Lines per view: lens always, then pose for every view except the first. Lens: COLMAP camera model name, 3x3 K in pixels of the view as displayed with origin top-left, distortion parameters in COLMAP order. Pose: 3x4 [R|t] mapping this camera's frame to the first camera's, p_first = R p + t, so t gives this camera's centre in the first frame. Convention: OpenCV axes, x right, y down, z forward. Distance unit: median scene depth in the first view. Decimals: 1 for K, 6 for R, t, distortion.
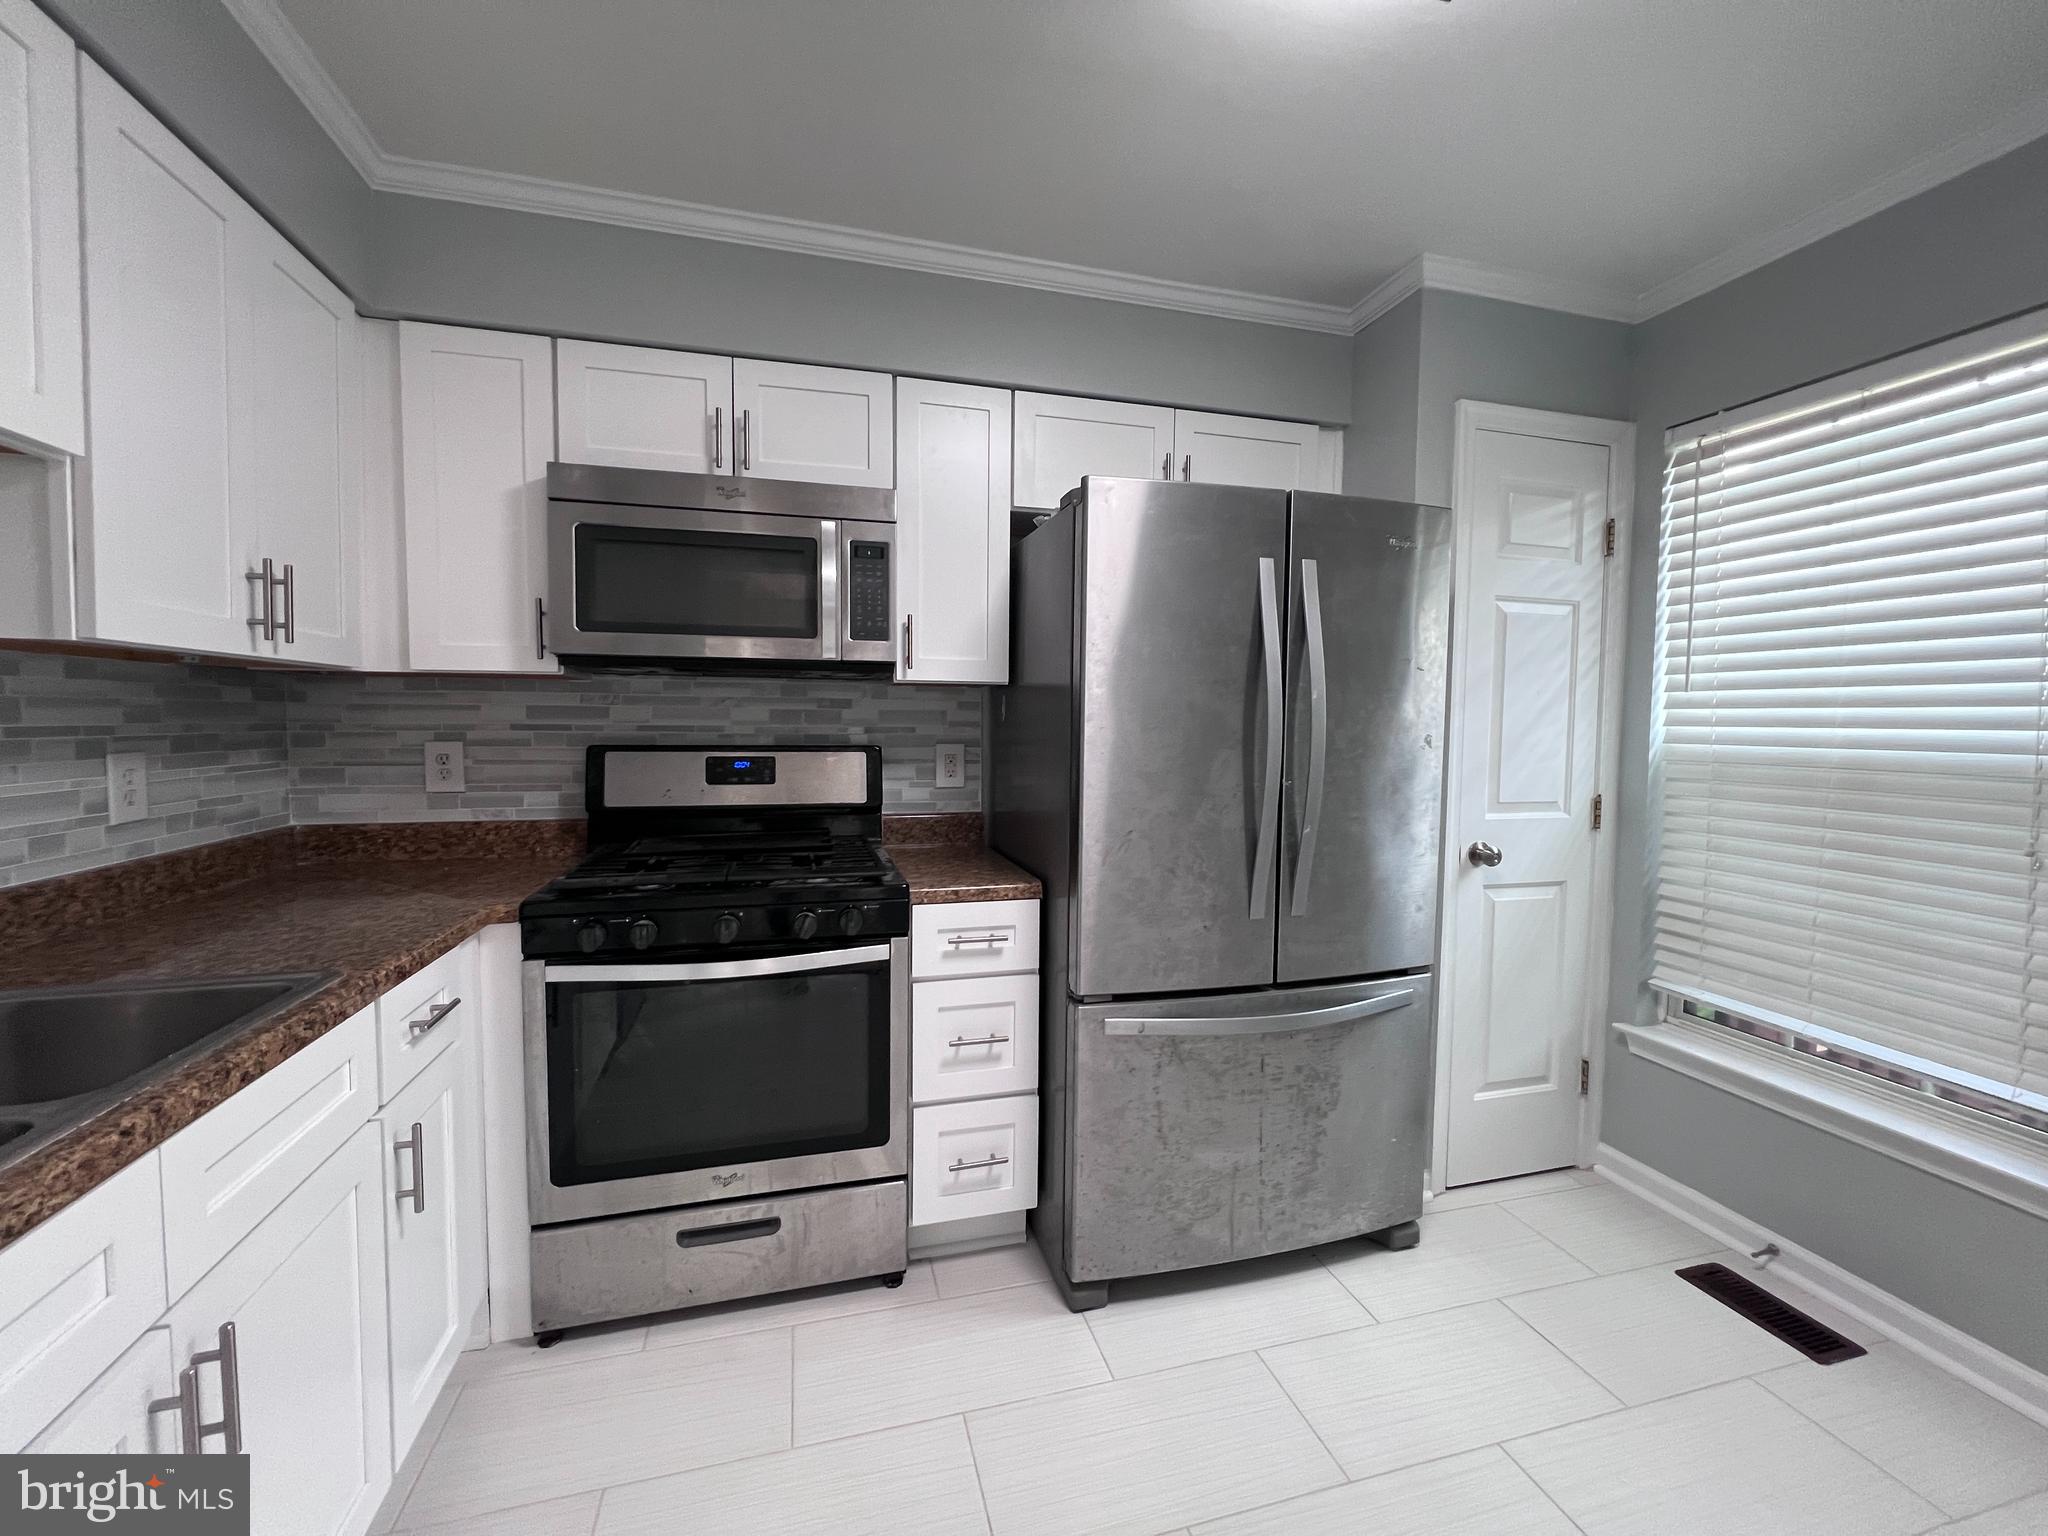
lens RADIAL K [[818.4, 0, 1015.7], [0, 818.4, 758.6], [0, 0, 1]] dist [-0.003554, 0.001755]
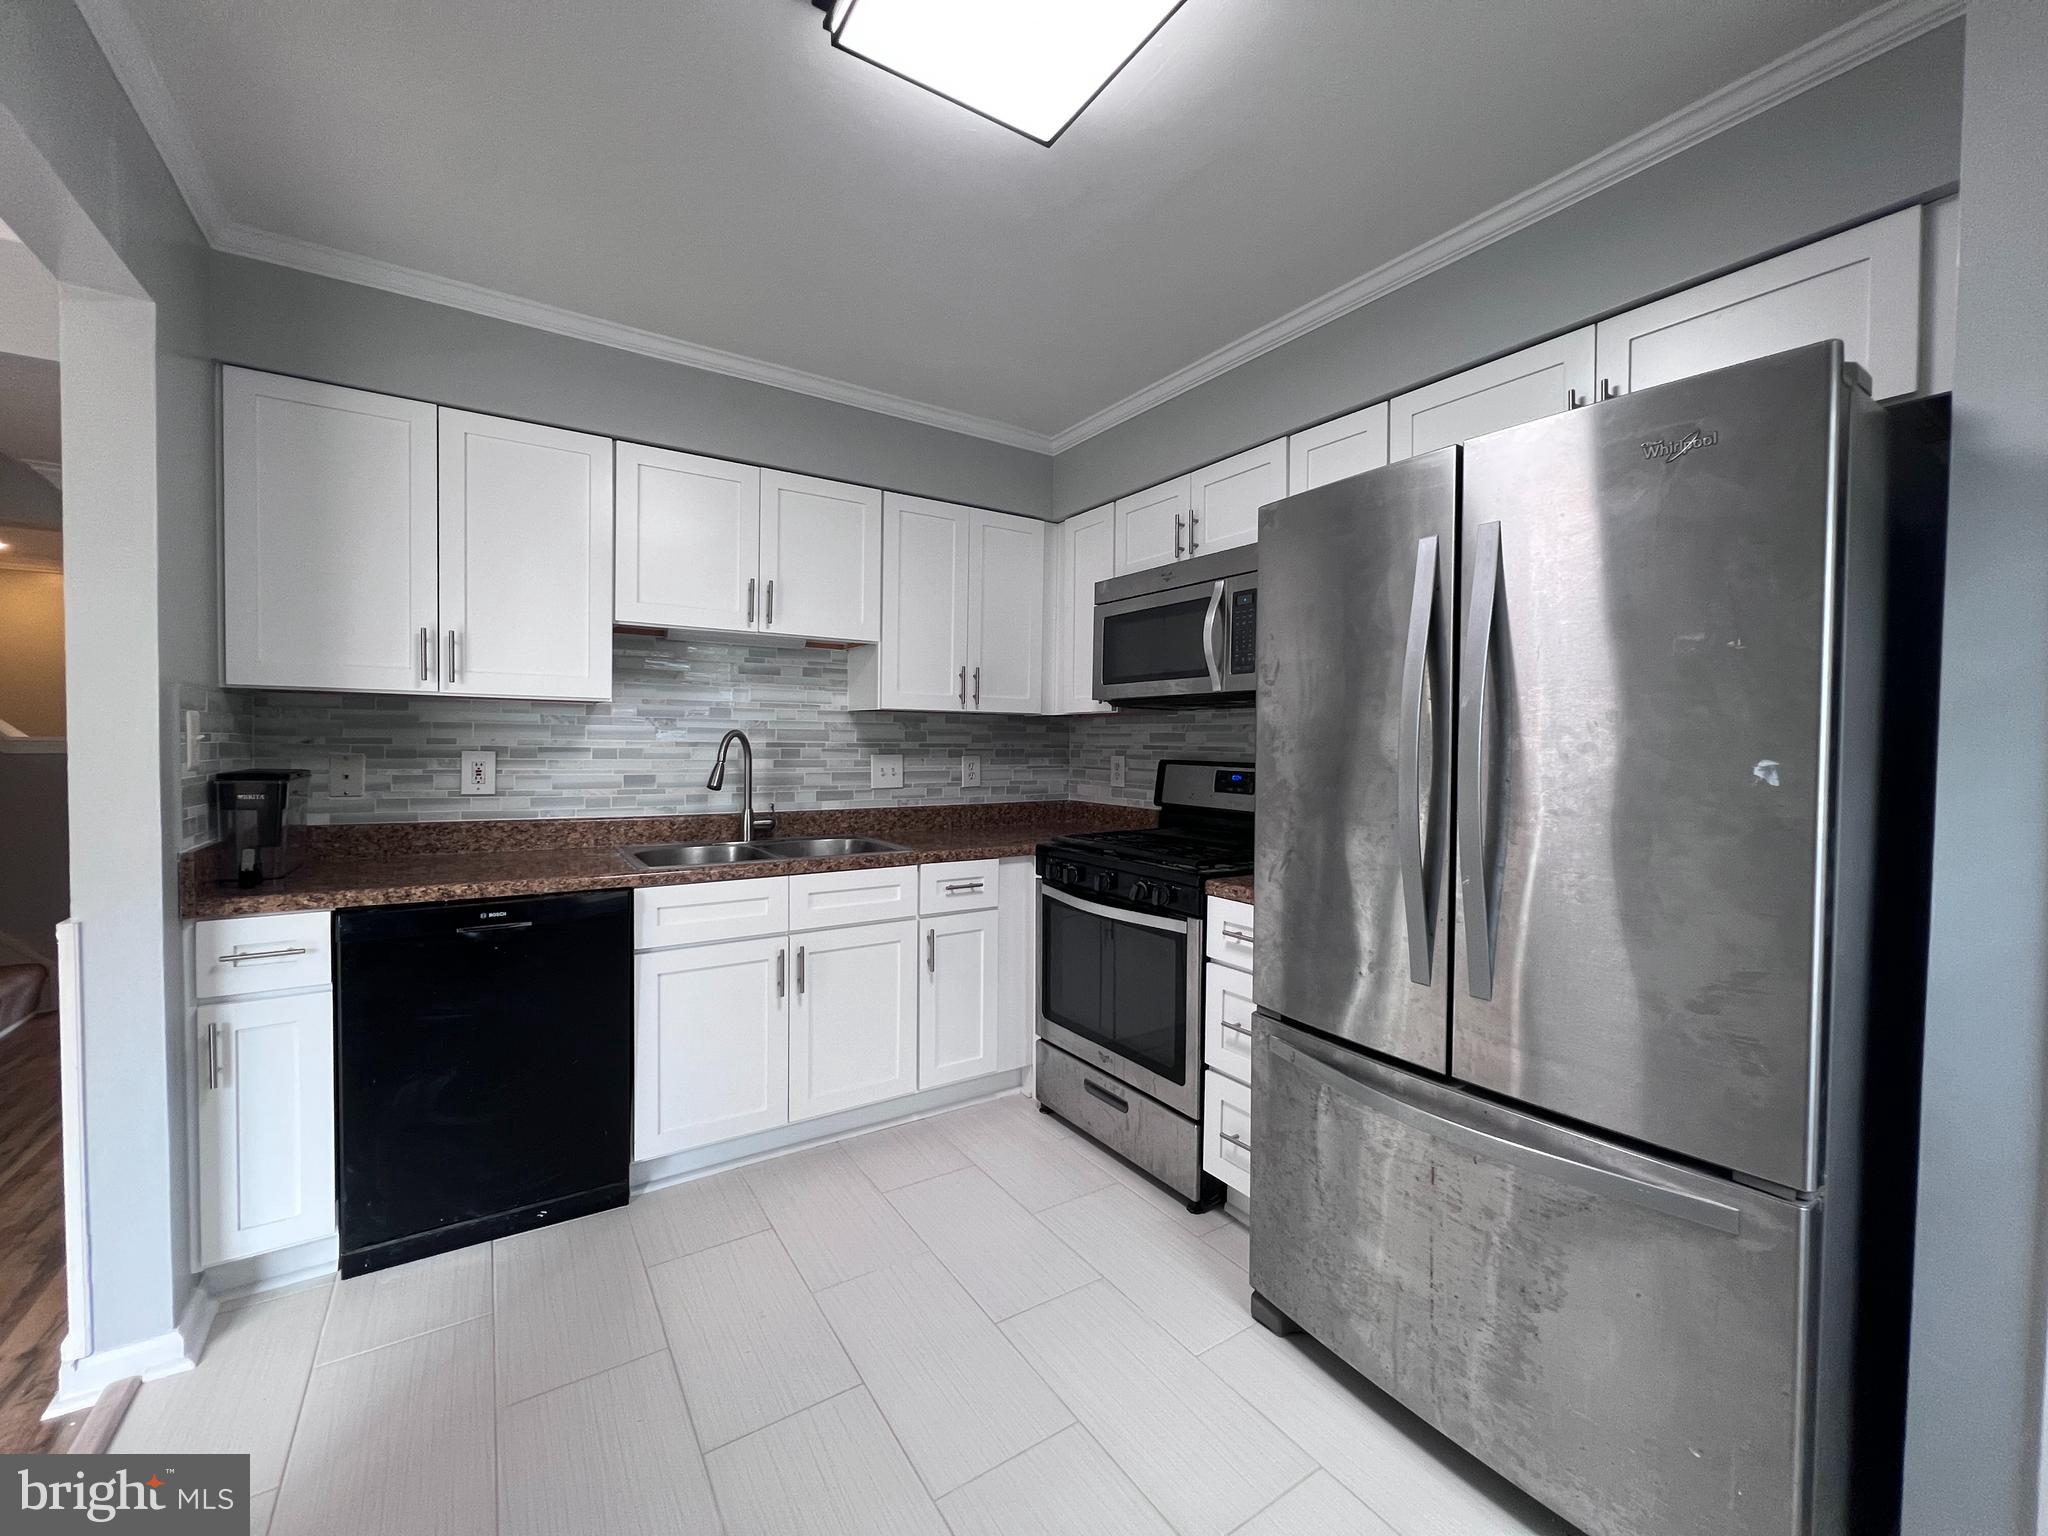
lens RADIAL K [[818.4, 0, 1021.0], [0, 818.4, 759.9], [0, 0, 1]] dist [-0.003554, 0.001755]
pose [[0.315794, 0.016826, -0.948679, 0.906827], [-0.052721, 0.998609, 0.000162, -0.003006], [0.947362, 0.049964, 0.316242, 0.354111]]
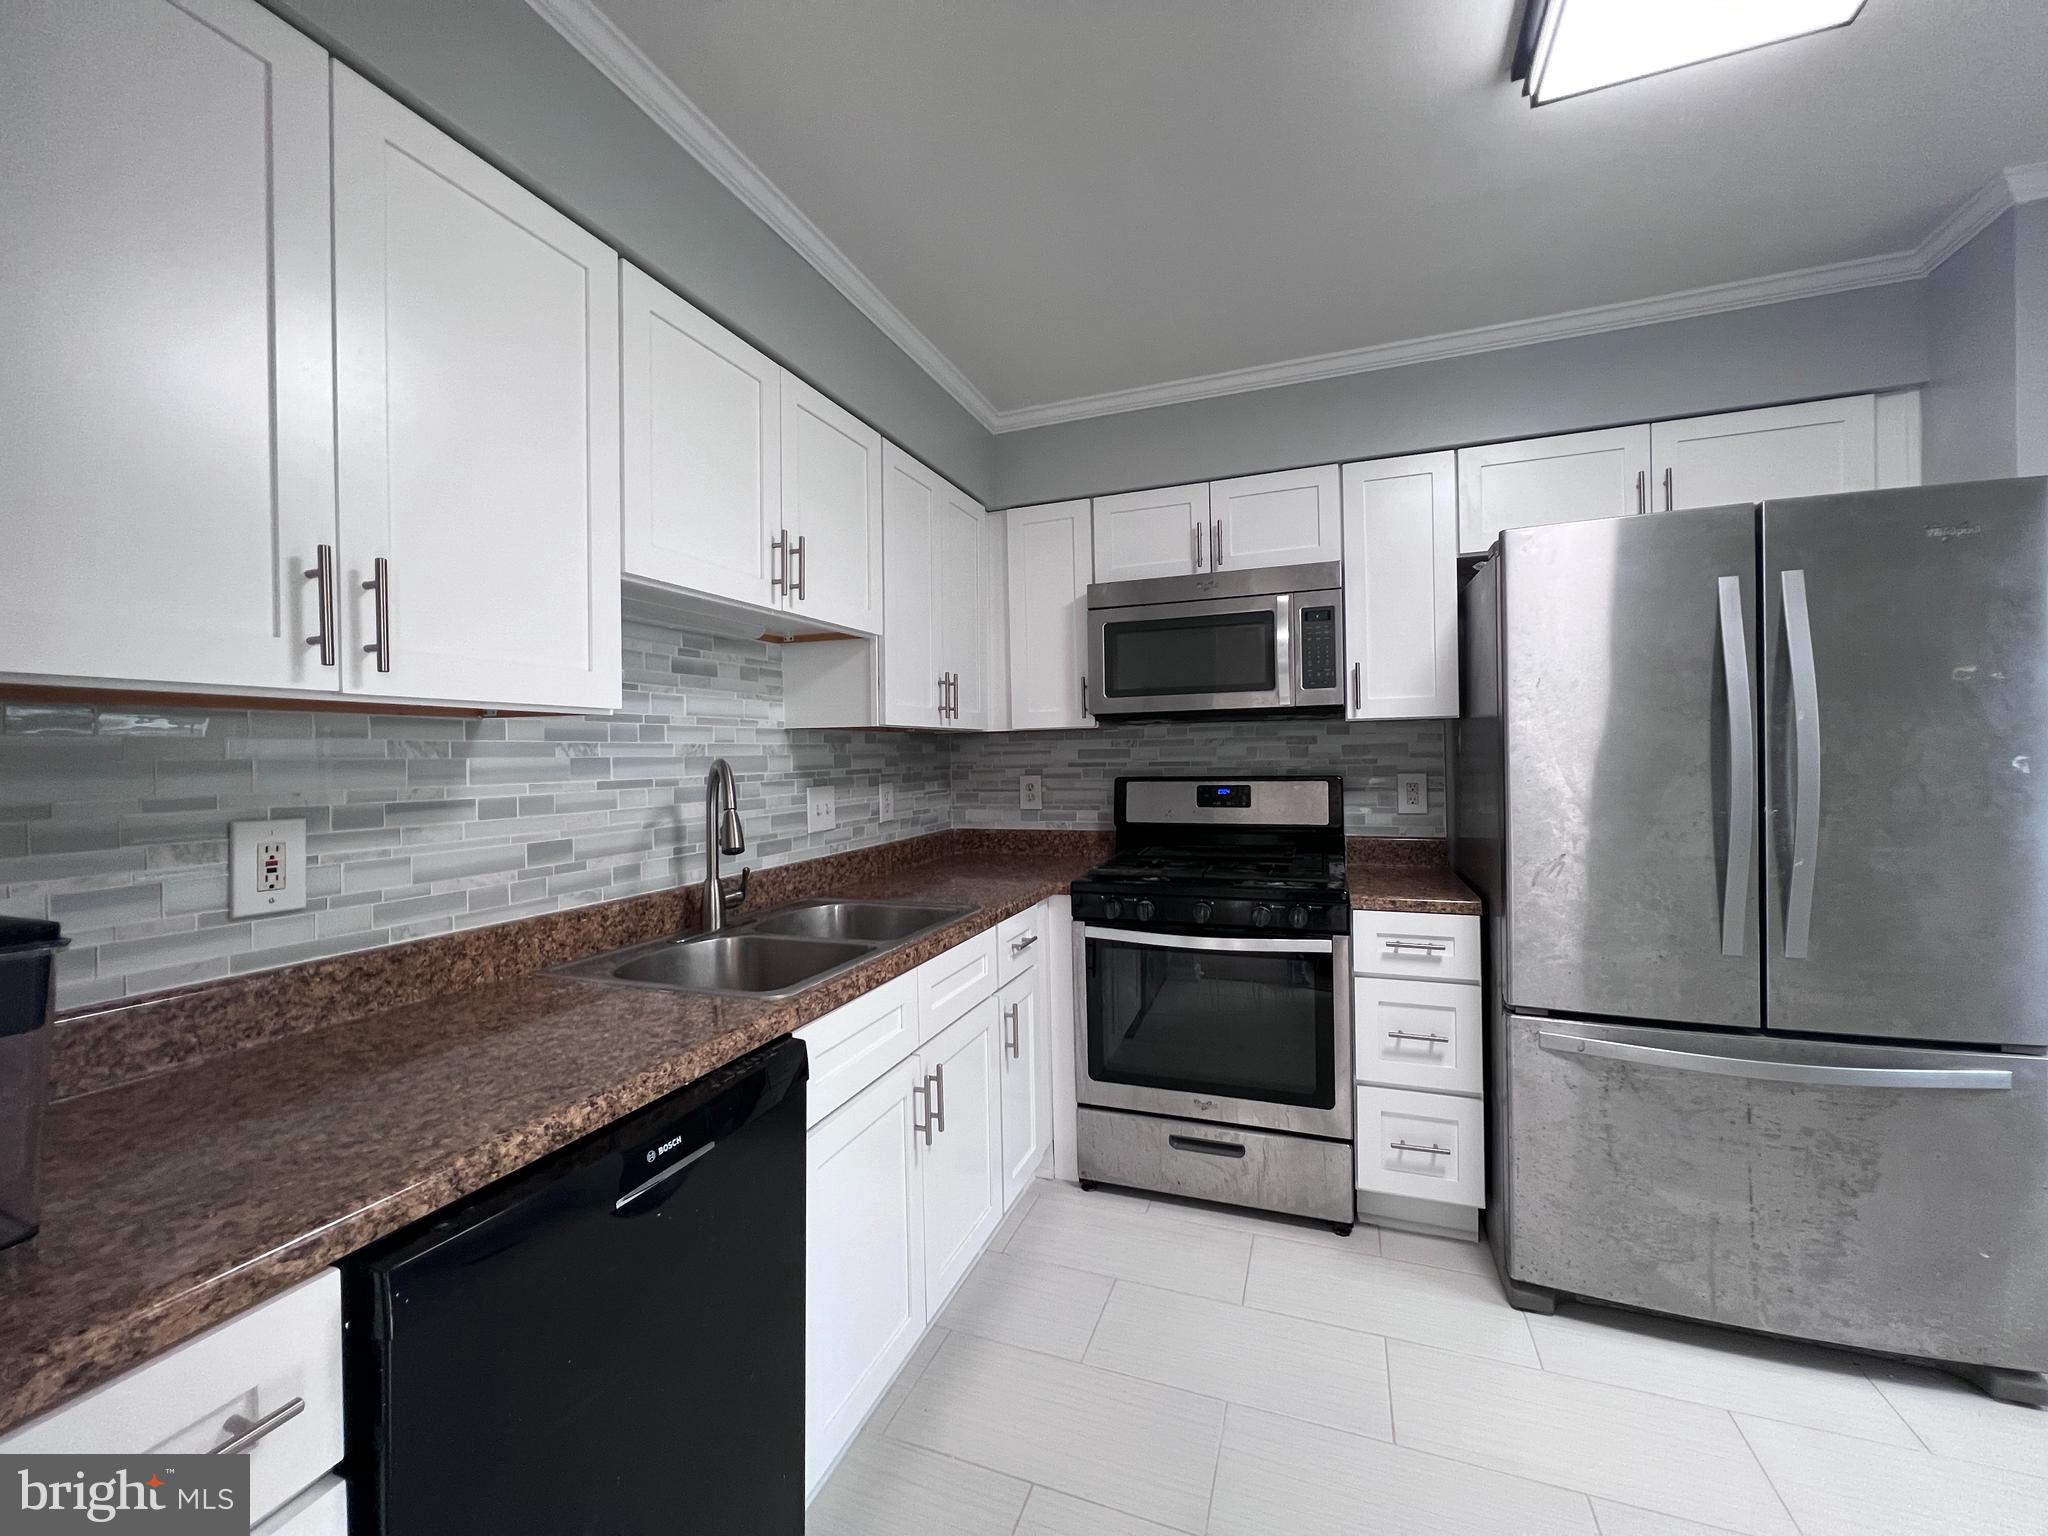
lens RADIAL K [[818.4, 0, 1021.3], [0, 818.4, 758.5], [0, 0, 1]] dist [-0.003554, 0.001755]
pose [[0.810749, -0.020915, -0.585020, 0.181027], [-0.001355, 0.999292, -0.037602, 0.005234], [0.585393, 0.031279, 0.810146, -0.247012]]
